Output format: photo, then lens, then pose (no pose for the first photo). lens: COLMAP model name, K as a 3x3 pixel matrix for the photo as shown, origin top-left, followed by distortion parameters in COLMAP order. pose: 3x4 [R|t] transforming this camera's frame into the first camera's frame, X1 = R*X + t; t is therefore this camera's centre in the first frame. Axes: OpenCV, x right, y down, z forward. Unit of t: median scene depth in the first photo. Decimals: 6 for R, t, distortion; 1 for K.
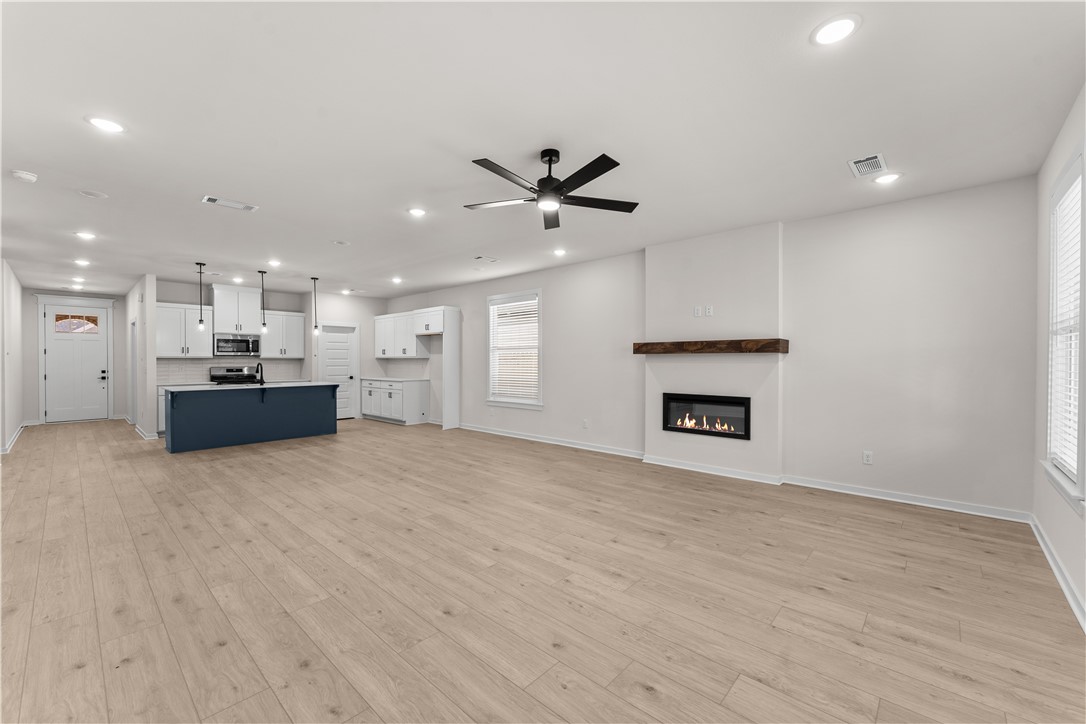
lens RADIAL K [[438.0, 0, 536.1], [0, 438.0, 359.0], [0, 0, 1]] dist [-0.001585, -0.000833]
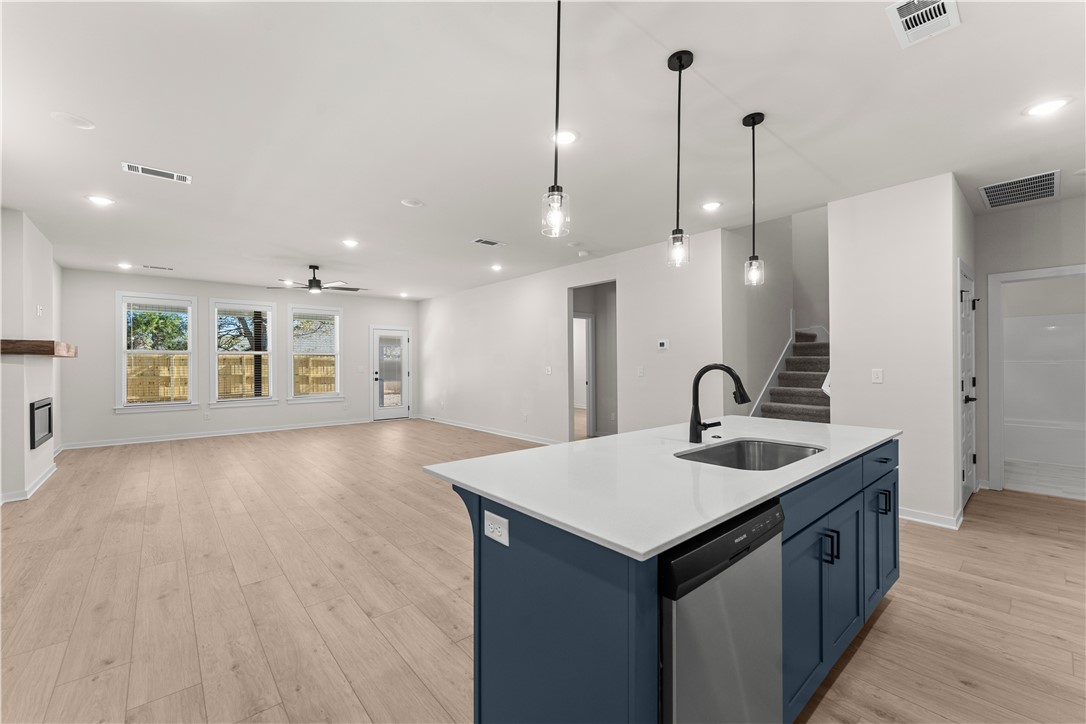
lens RADIAL K [[438.0, 0, 529.6], [0, 438.0, 363.2], [0, 0, 1]] dist [-0.001585, -0.000833]
pose [[-0.992604, 0.007218, 0.121187, -0.757755], [0.006968, 0.999973, -0.002486, 0.011286], [-0.121201, -0.001624, -0.992627, 1.784533]]
